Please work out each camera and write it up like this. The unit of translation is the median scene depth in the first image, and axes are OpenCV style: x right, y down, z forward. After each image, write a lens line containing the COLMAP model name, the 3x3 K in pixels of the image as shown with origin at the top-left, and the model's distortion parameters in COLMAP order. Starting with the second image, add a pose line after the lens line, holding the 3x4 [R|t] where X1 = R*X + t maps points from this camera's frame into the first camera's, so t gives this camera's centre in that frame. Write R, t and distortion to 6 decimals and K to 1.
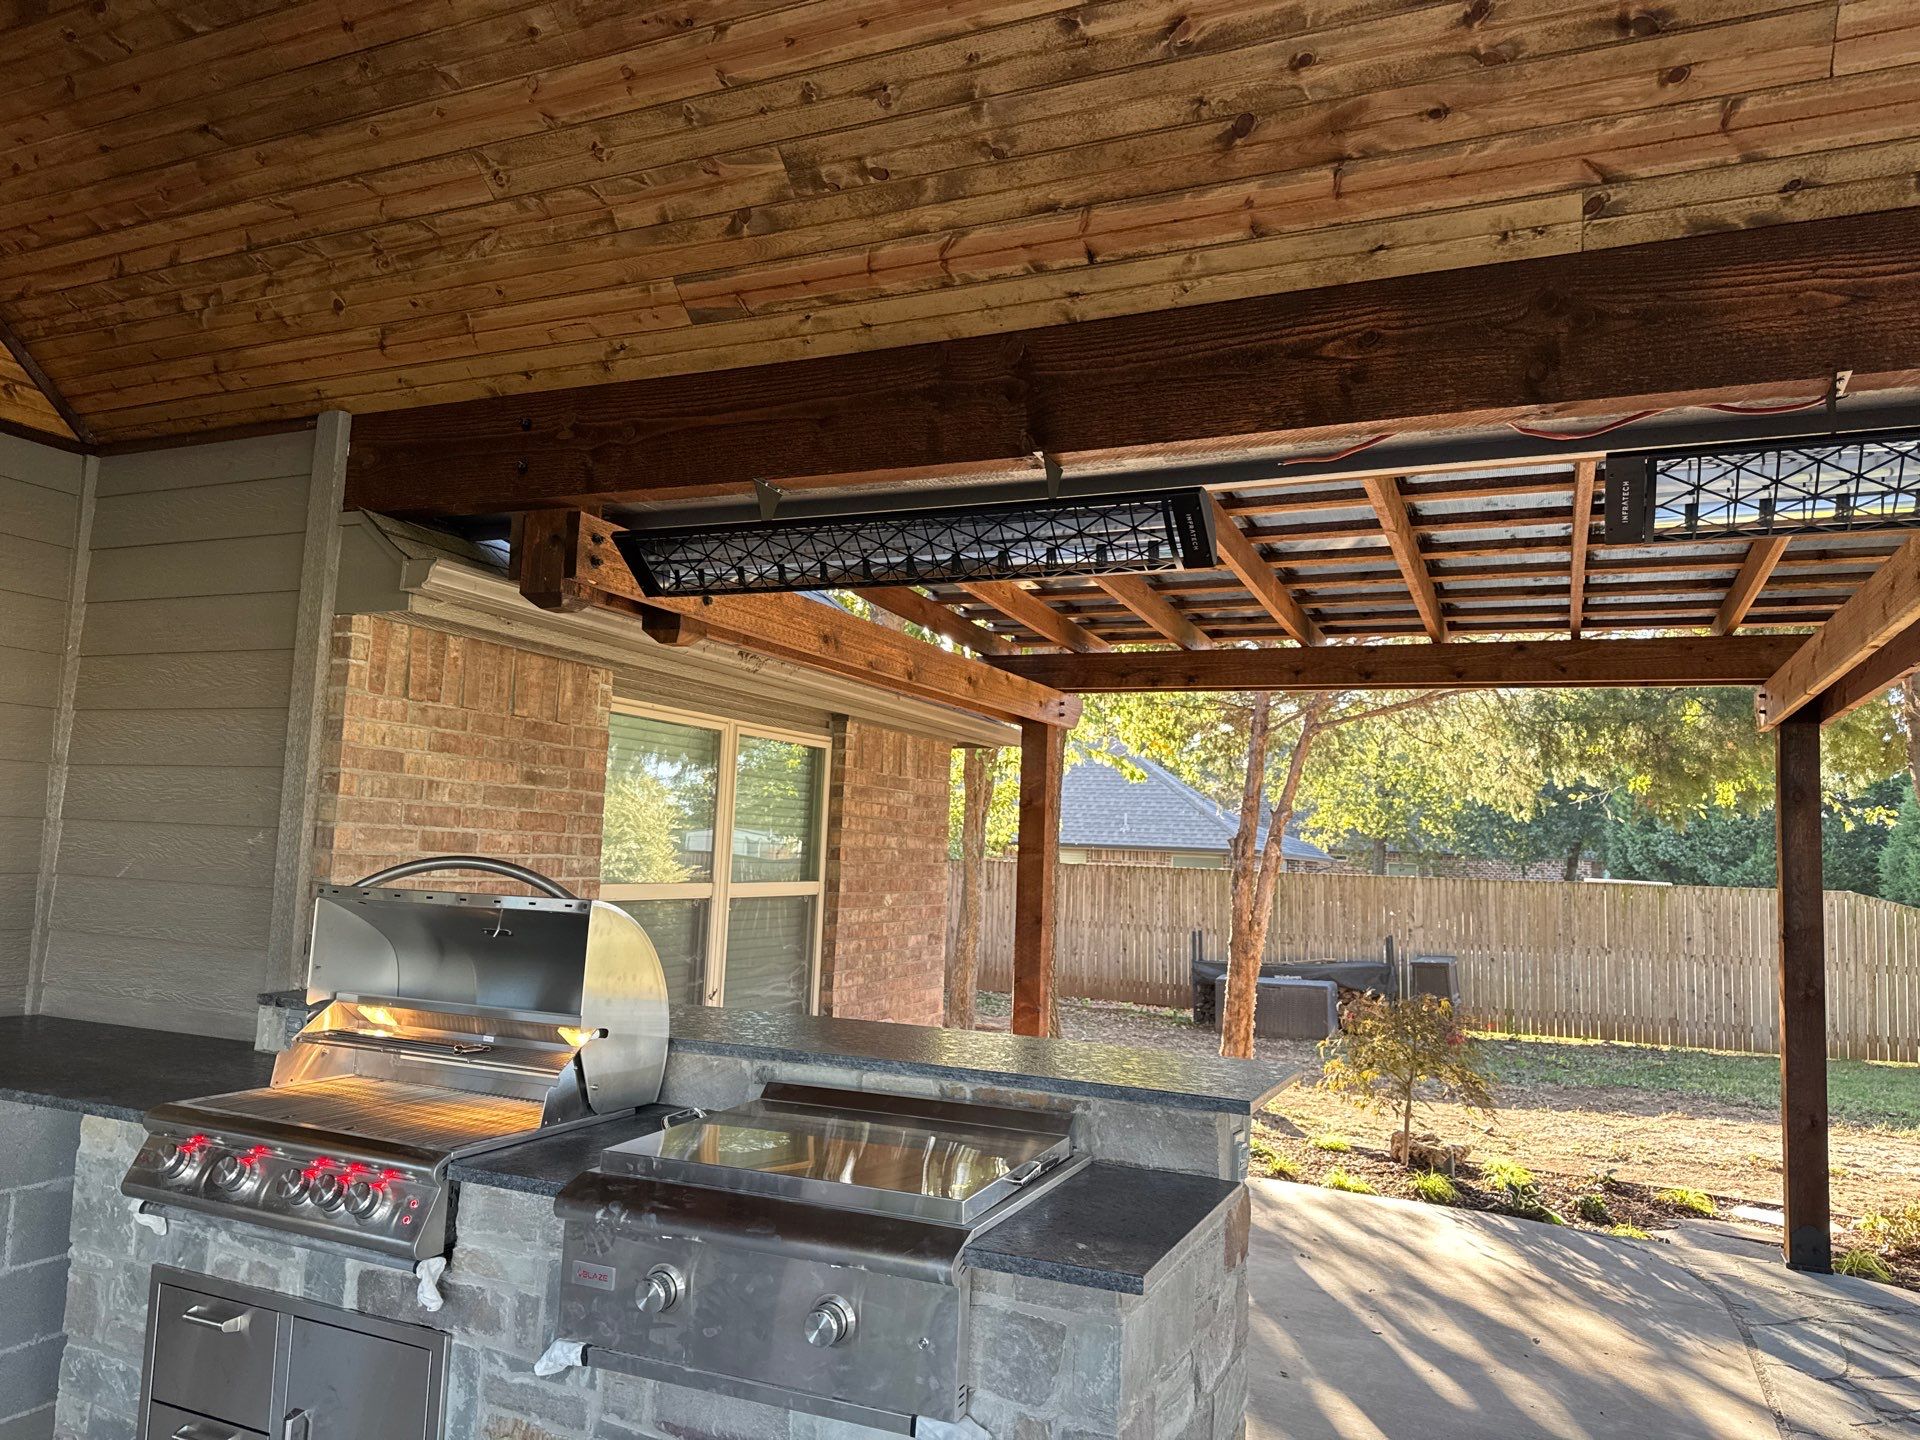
lens RADIAL K [[1349.9, 0, 949.8], [0, 1349.9, 726.5], [0, 0, 1]] dist [0.044279, -0.046771]
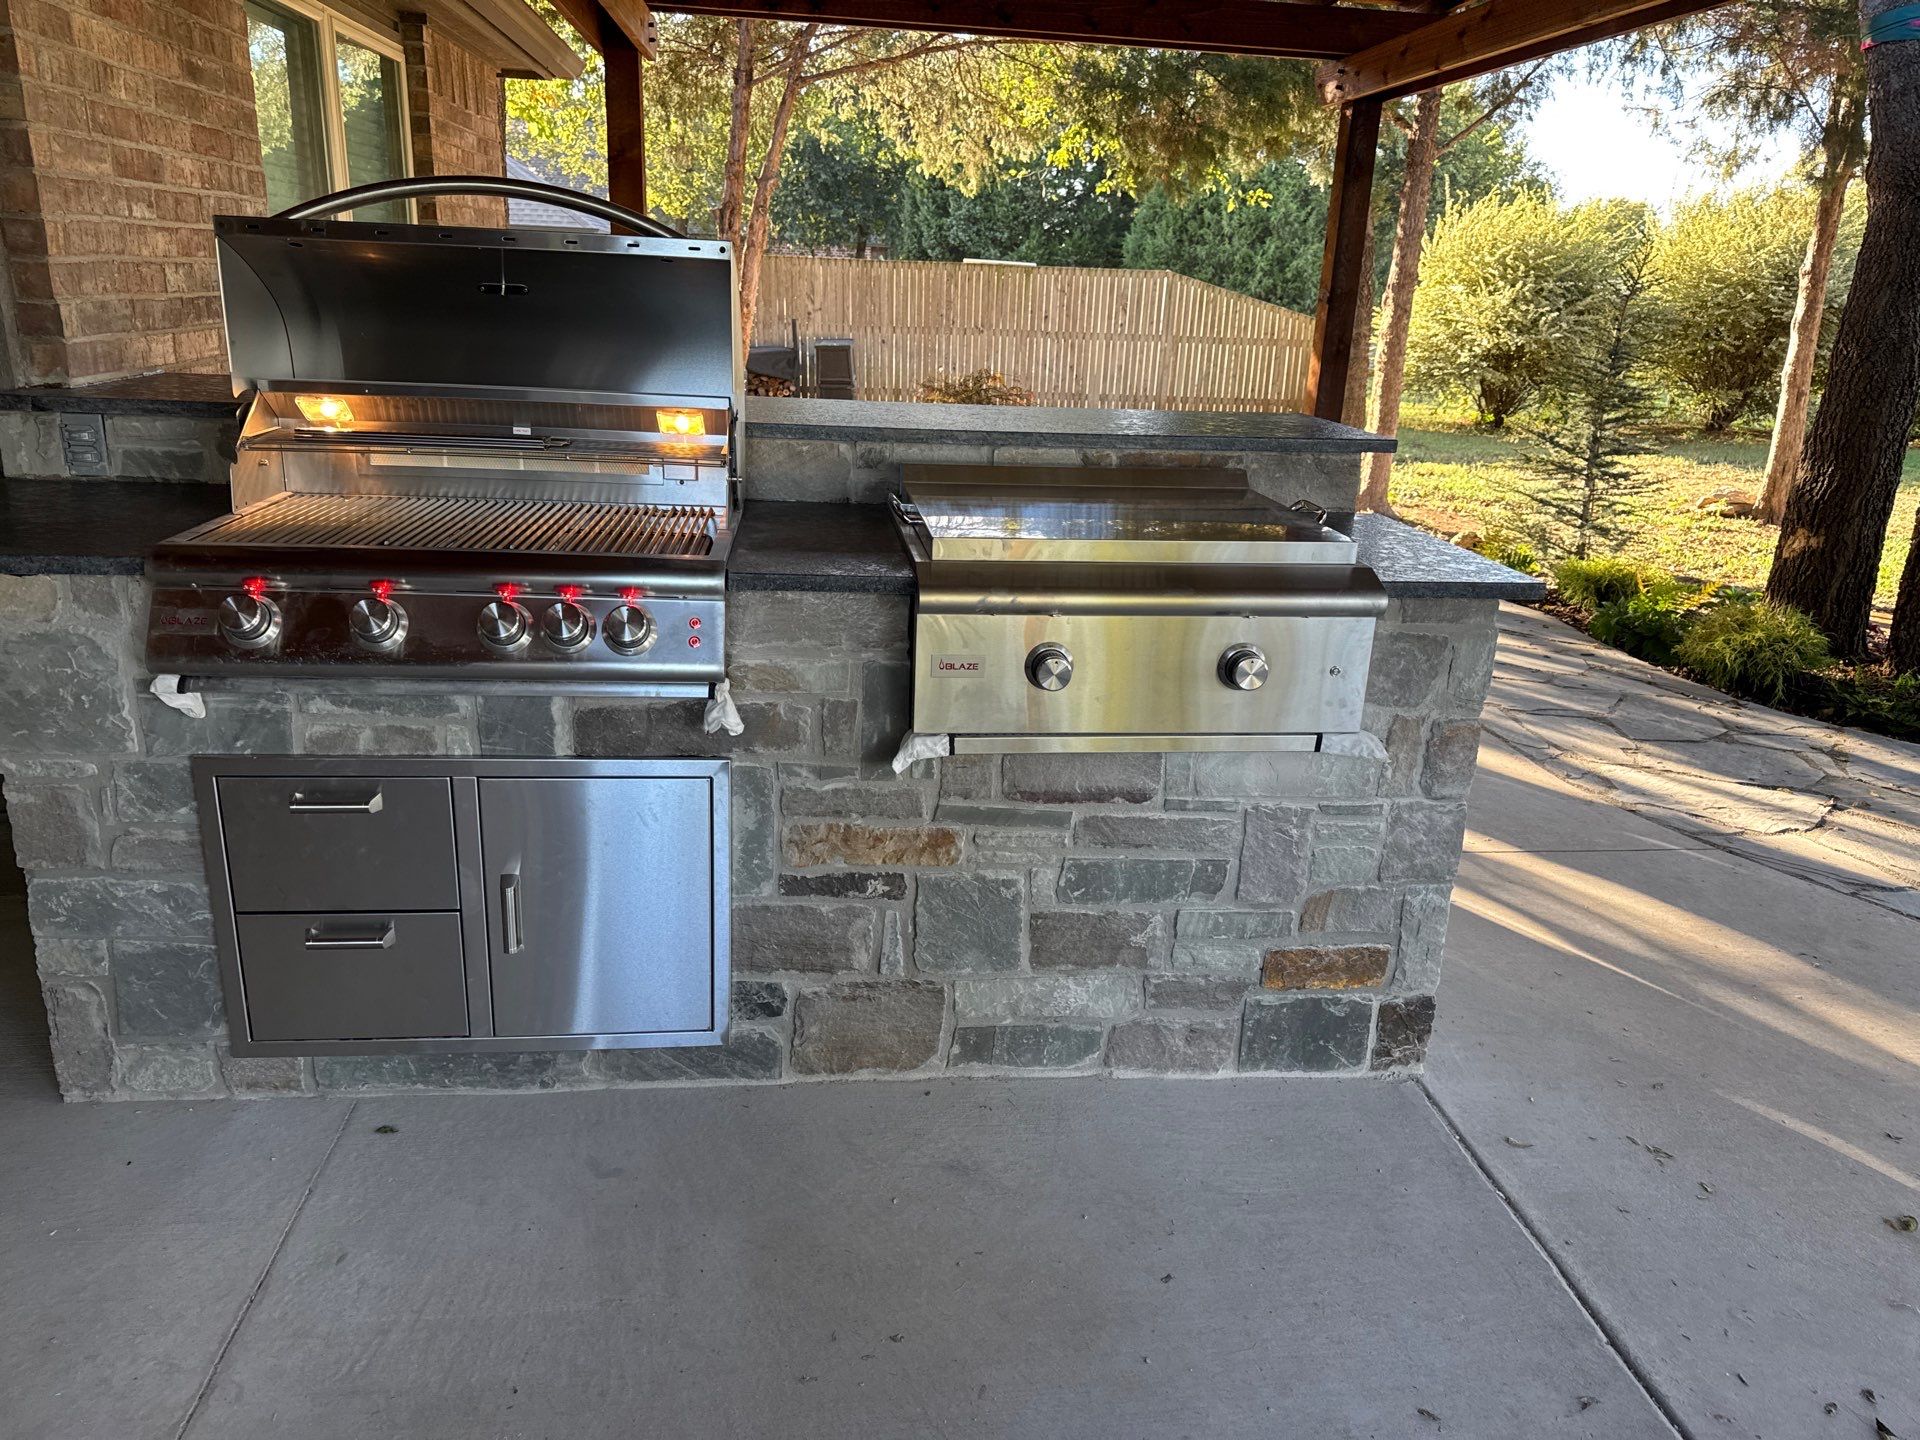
lens RADIAL K [[1359.1, 0, 963.1], [0, 1359.1, 725.3], [0, 0, 1]] dist [0.026972, -0.030289]
pose [[0.859888, -0.162227, 0.484020, -0.427136], [-0.057528, 0.911326, 0.407647, 0.041535], [-0.507231, -0.378375, 0.774305, 0.167865]]
